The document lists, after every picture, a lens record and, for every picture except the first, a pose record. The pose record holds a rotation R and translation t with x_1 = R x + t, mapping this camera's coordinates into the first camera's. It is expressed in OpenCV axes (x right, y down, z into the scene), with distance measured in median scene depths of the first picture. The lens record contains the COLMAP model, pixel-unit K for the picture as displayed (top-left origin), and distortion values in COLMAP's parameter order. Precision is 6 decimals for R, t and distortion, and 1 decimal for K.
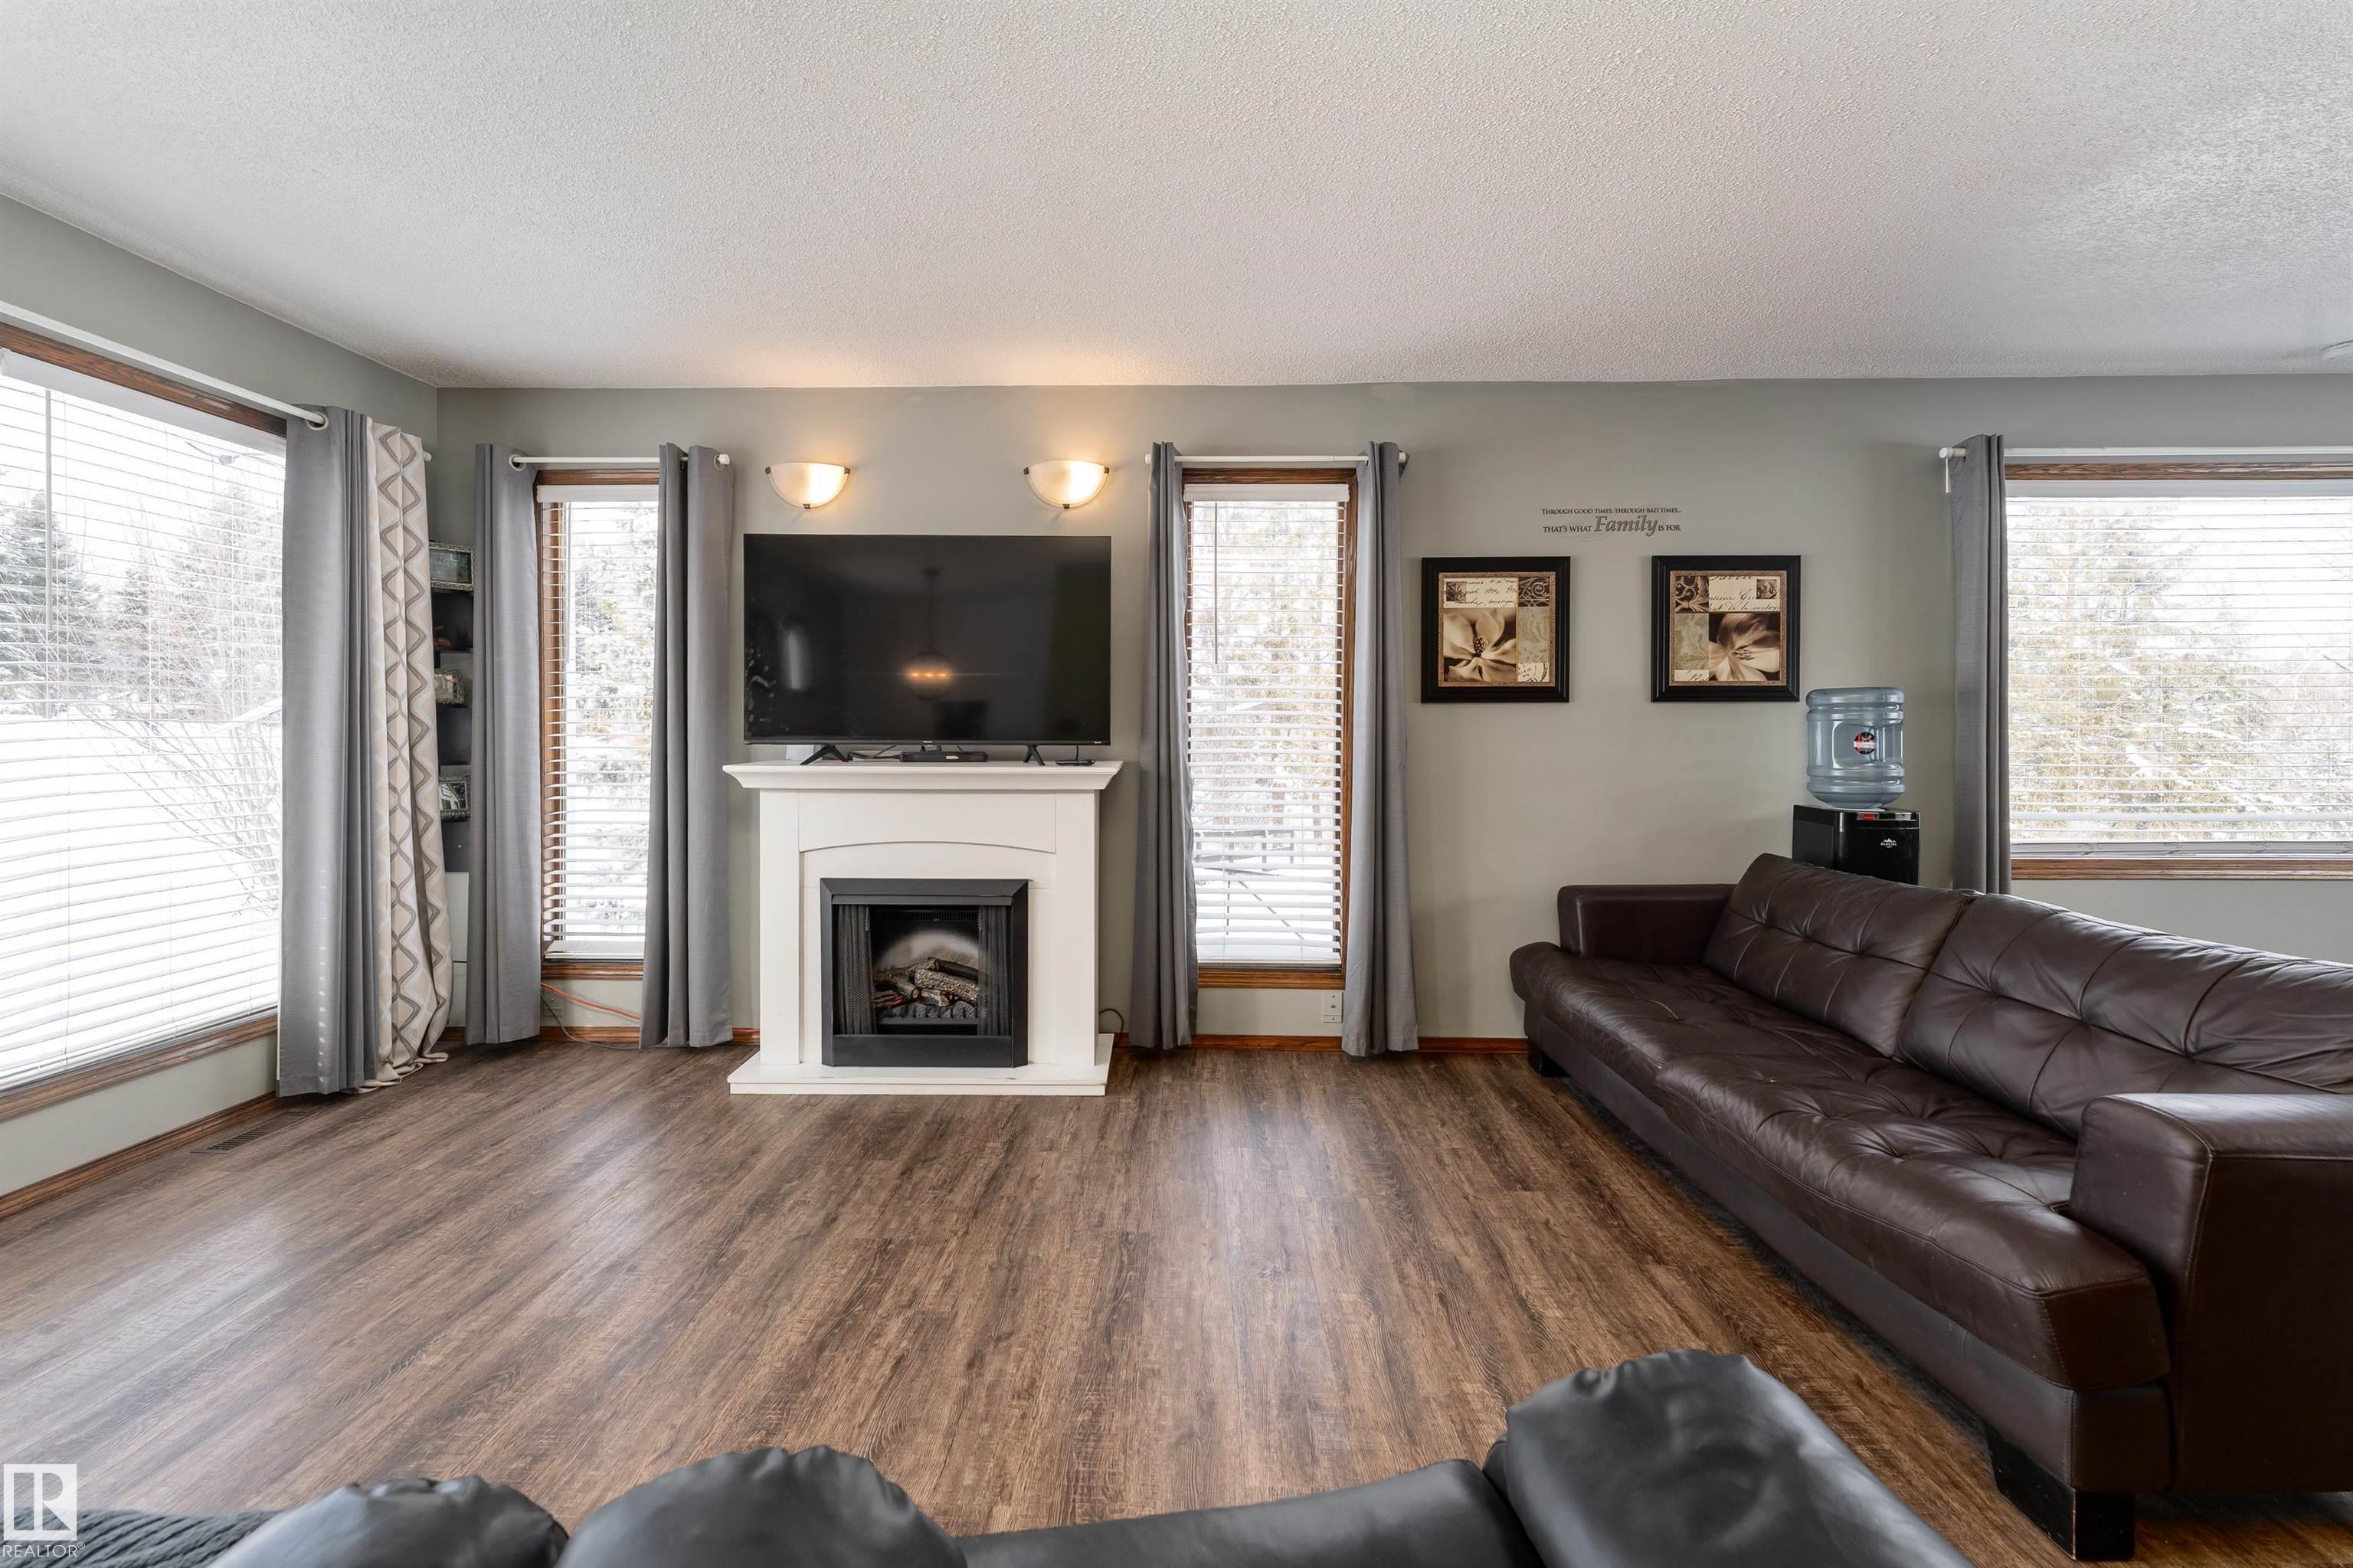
lens RADIAL K [[957.0, 0, 1177.8], [0, 957.0, 745.8], [0, 0, 1]] dist [-0.006811, 0.000226]
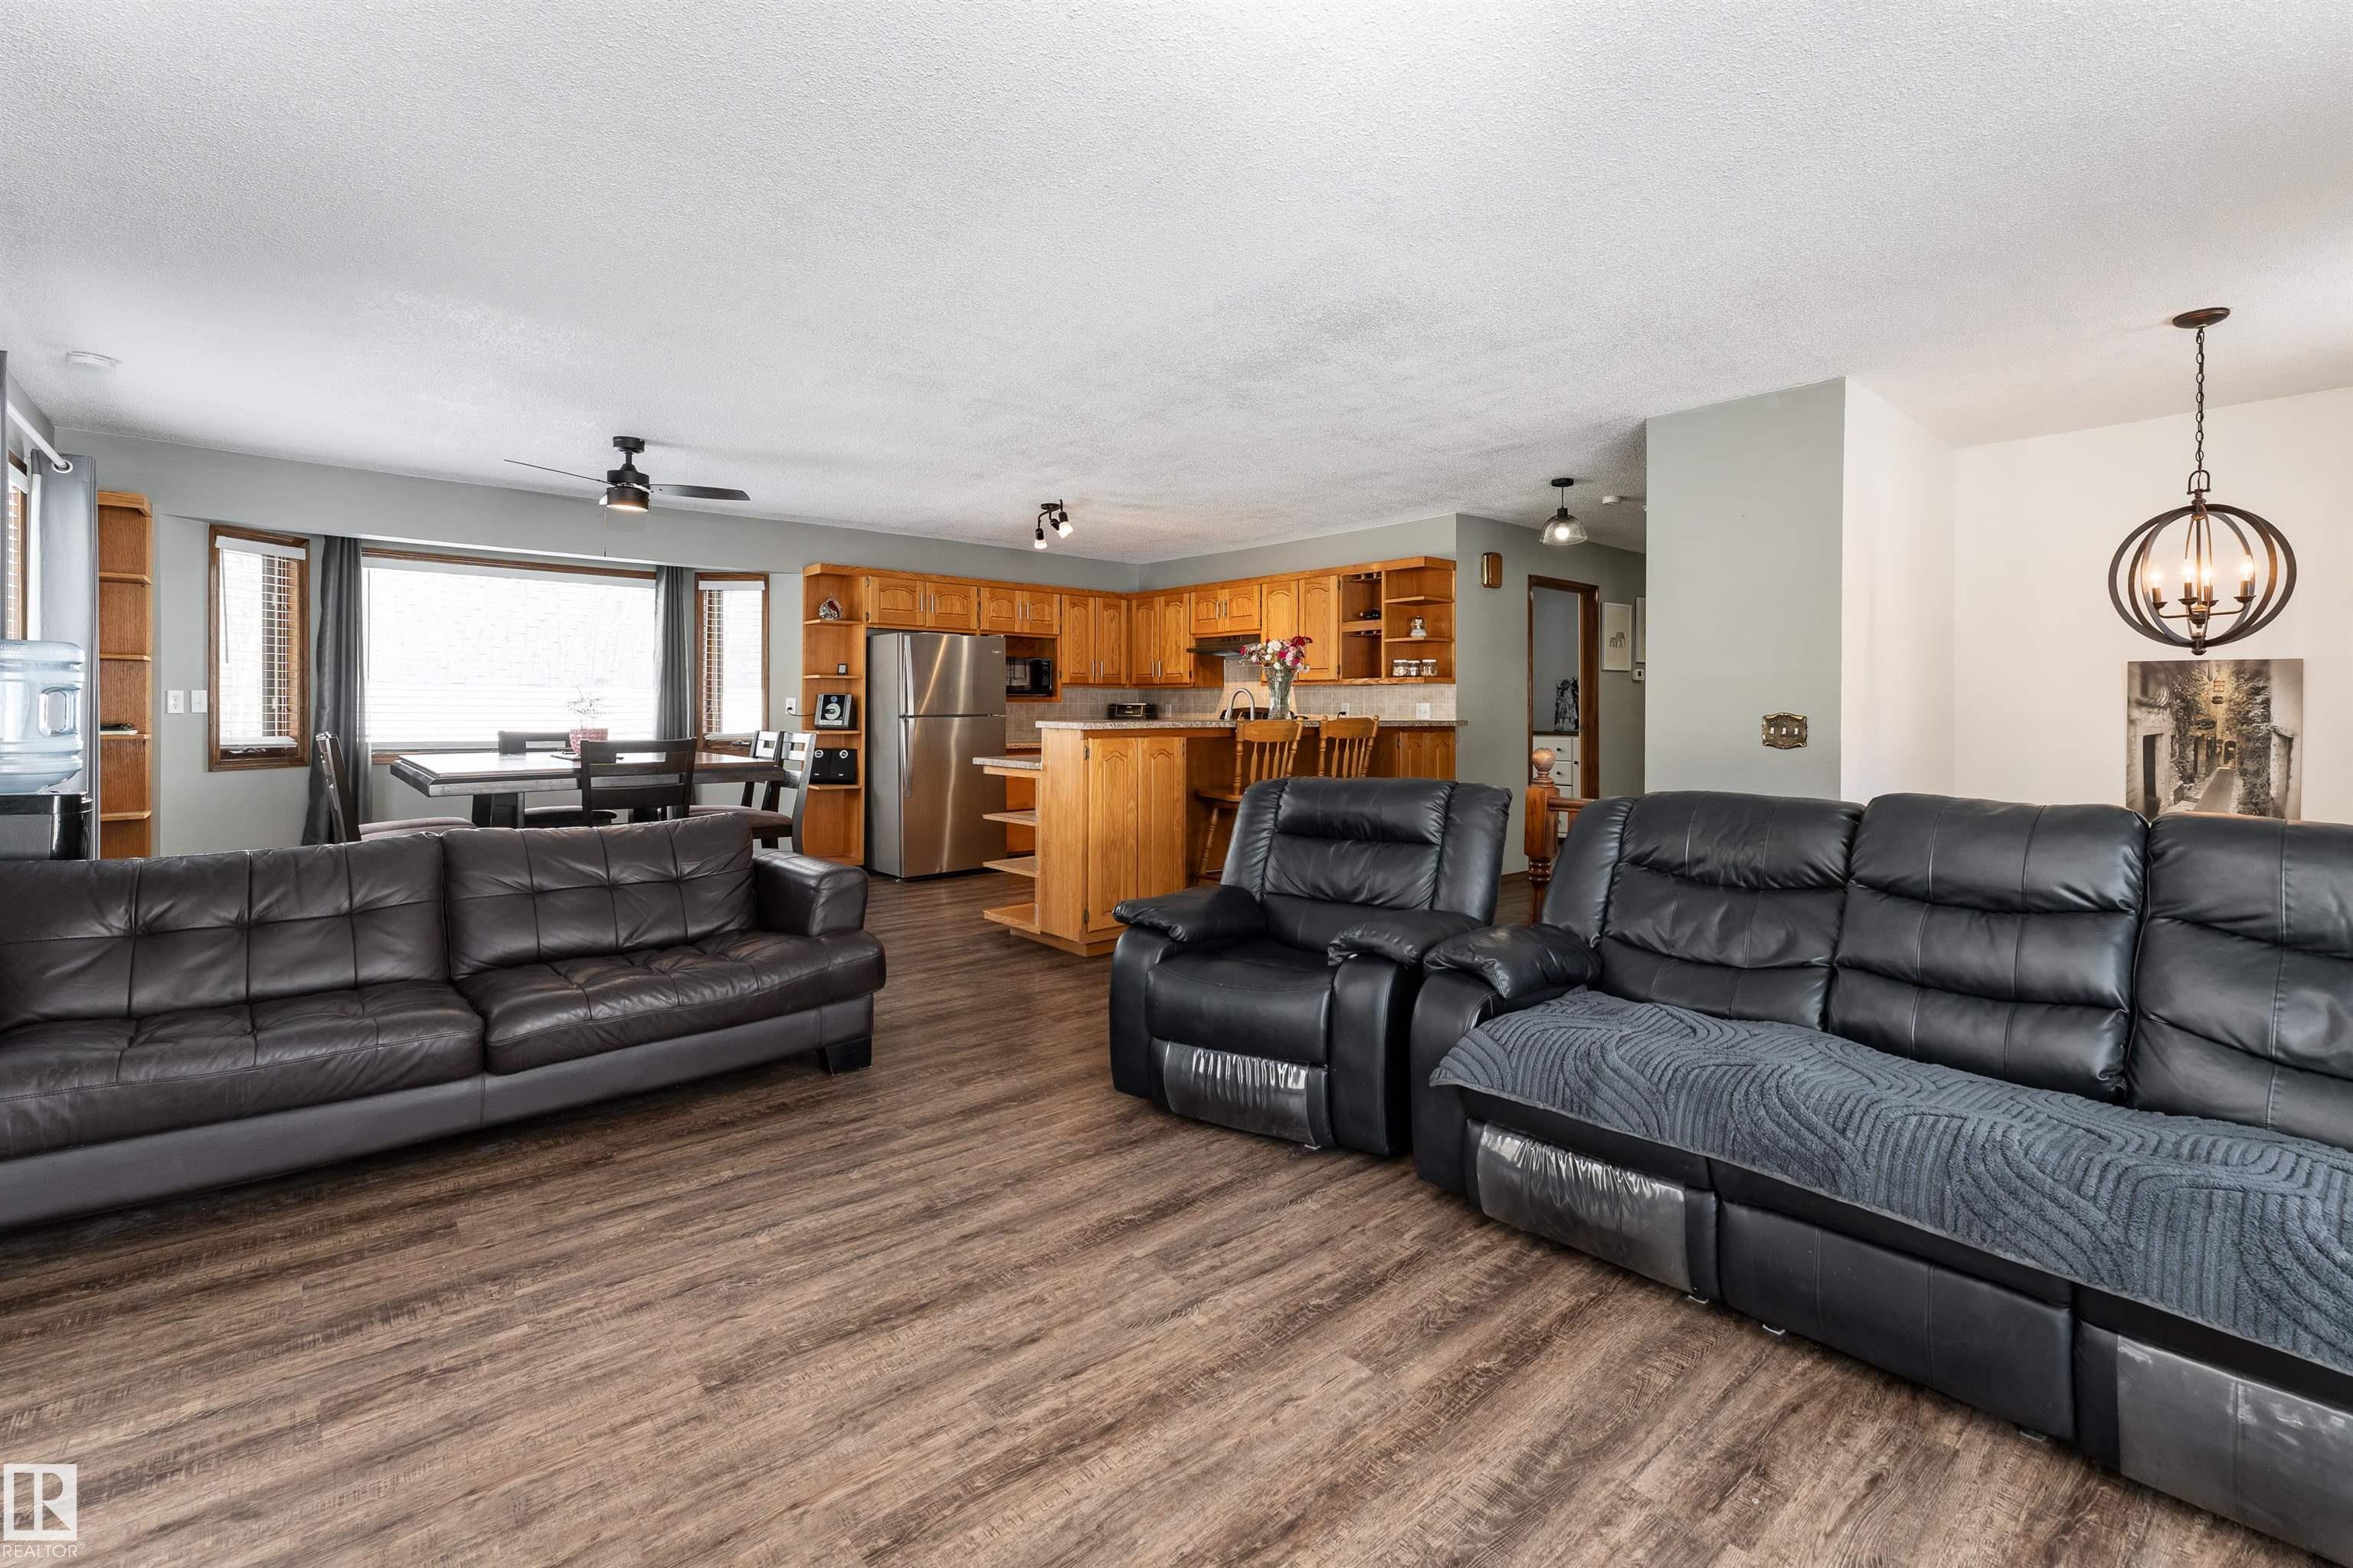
lens RADIAL K [[1056.2, 0, 1266.5], [0, 1056.2, 704.3], [0, 0, 1]] dist [0.010399, -0.000794]
pose [[-0.697764, -0.001837, 0.716325, -0.905037], [-0.001023, 0.999998, 0.001568, -0.012806], [-0.716327, 0.000361, -0.697765, 1.227034]]
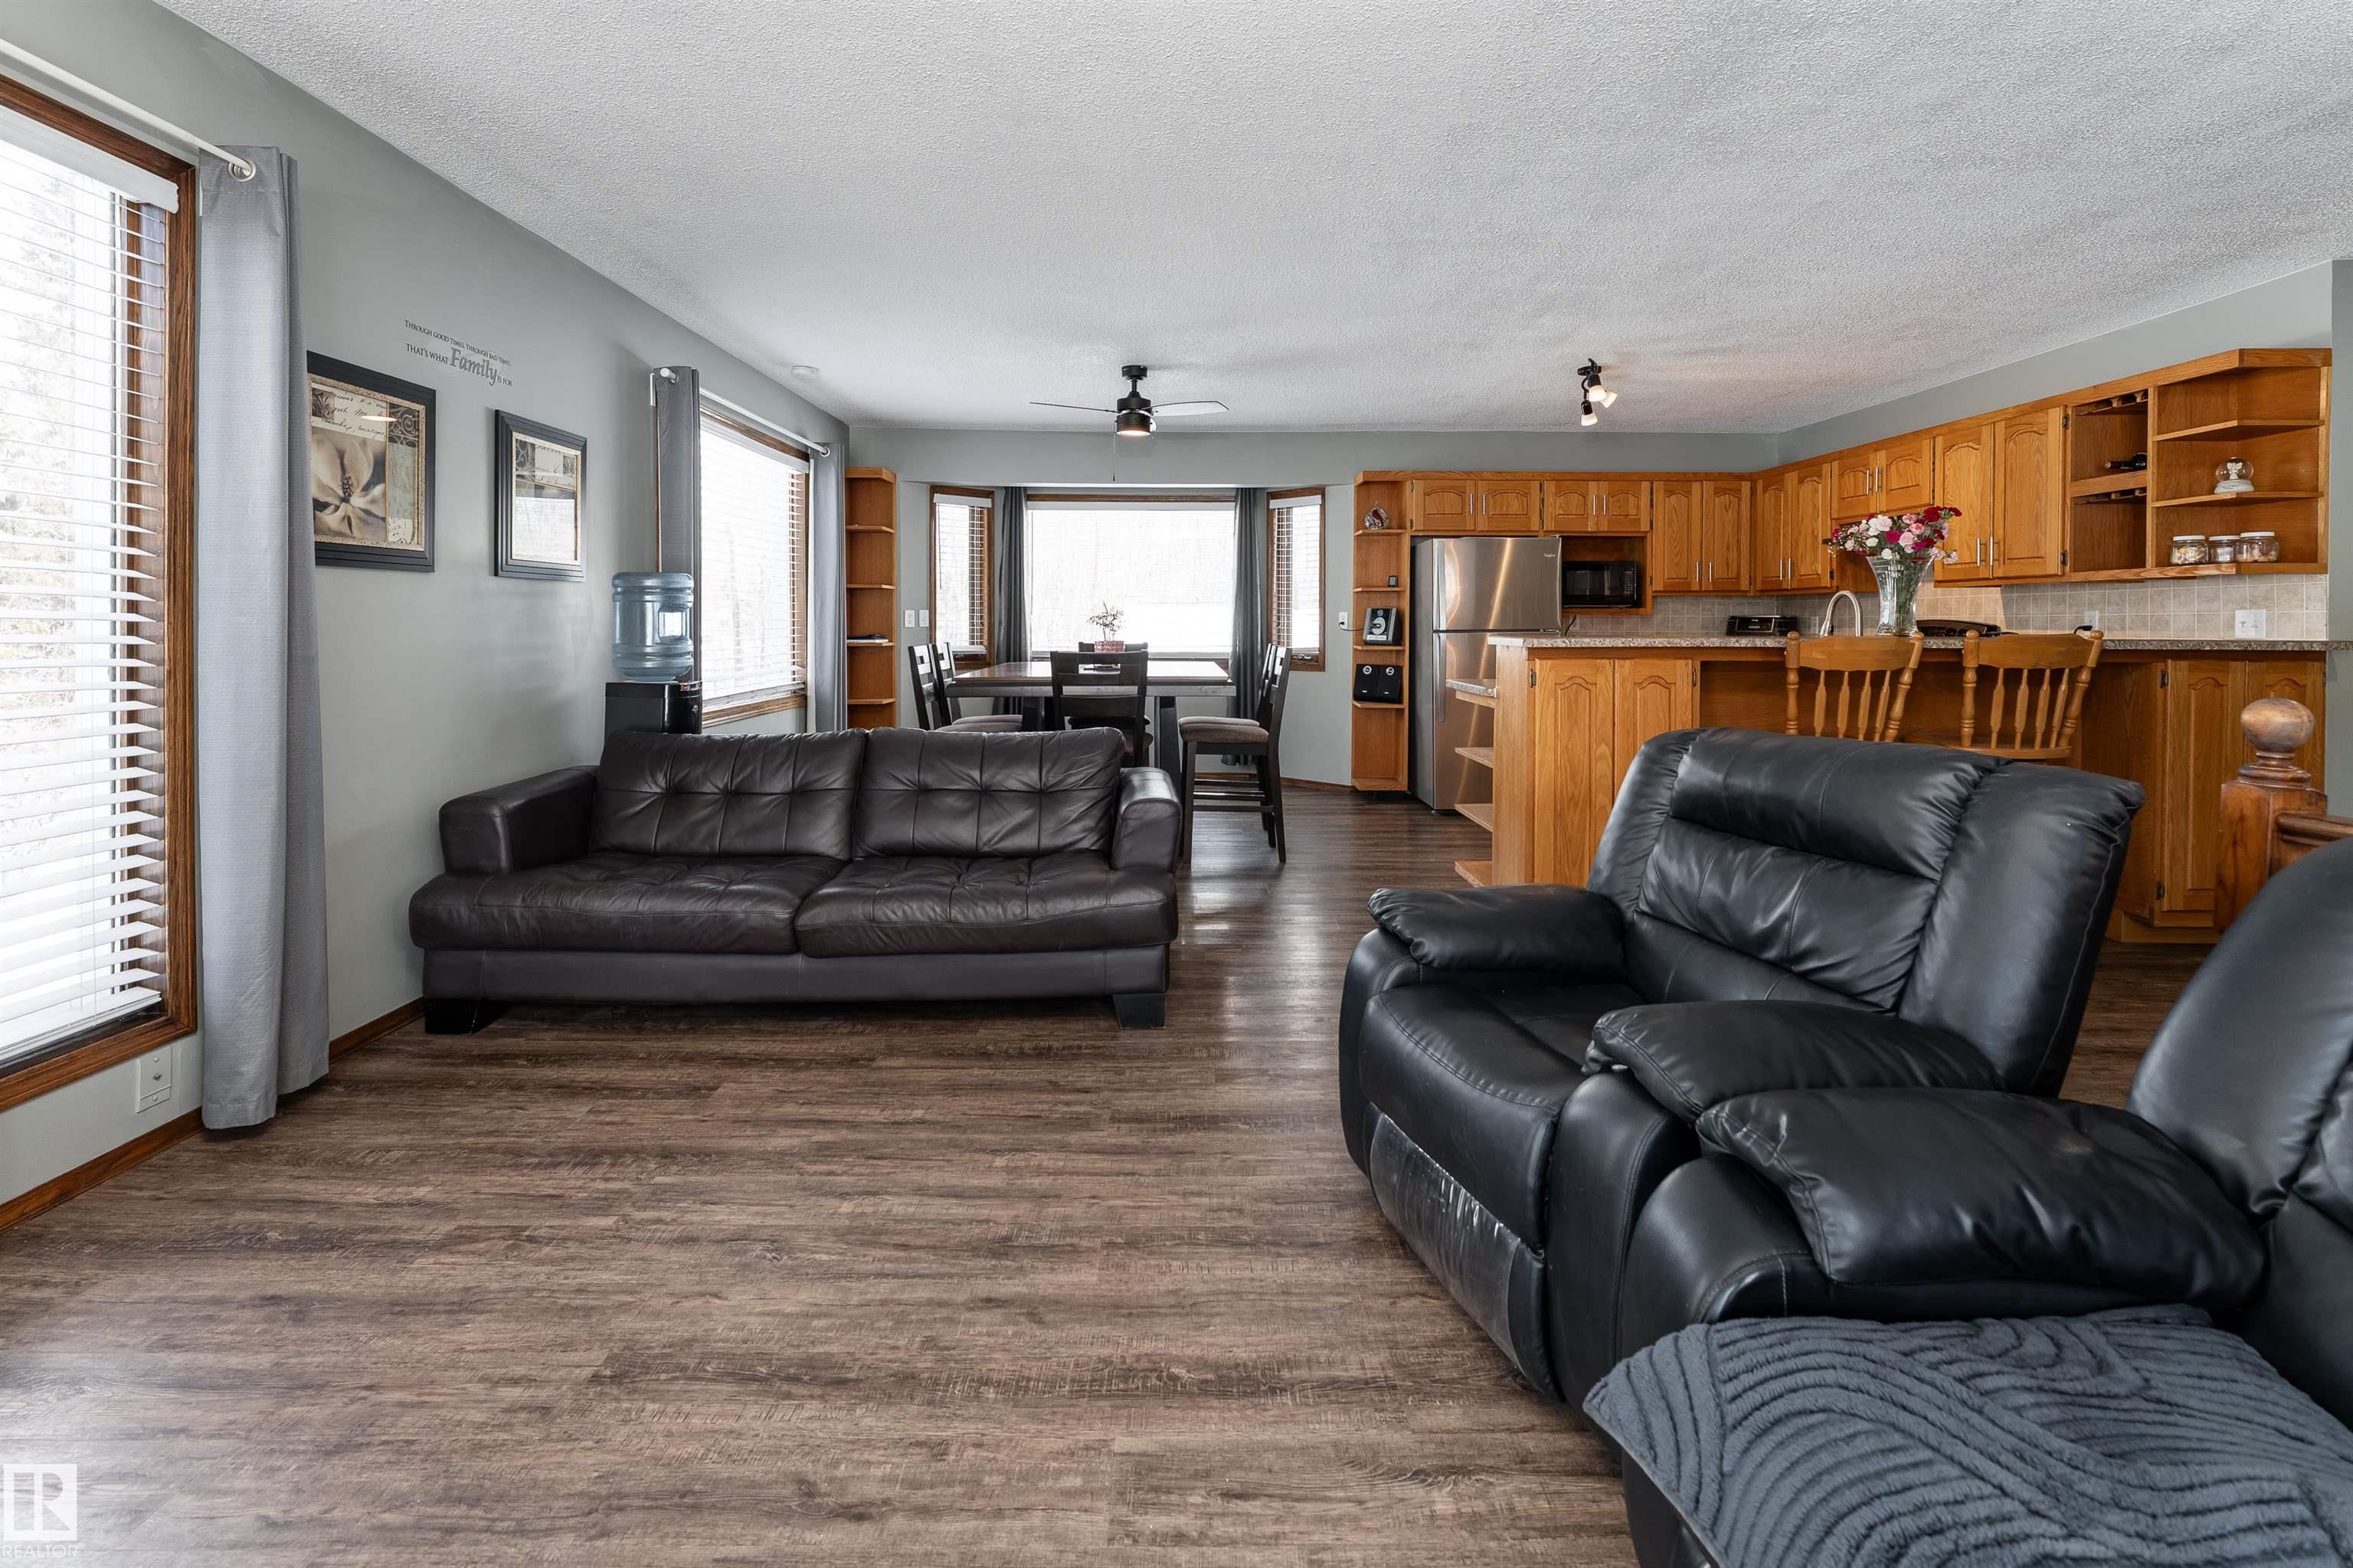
lens RADIAL K [[1070.8, 0, 1173.2], [0, 1070.8, 641.1], [0, 0, 1]] dist [0.001627, 0.000215]
pose [[-0.025239, -0.018413, 0.999512, -0.761806], [0.004873, 0.999816, 0.018542, -0.001572], [-0.999670, 0.005338, -0.025145, 0.605797]]
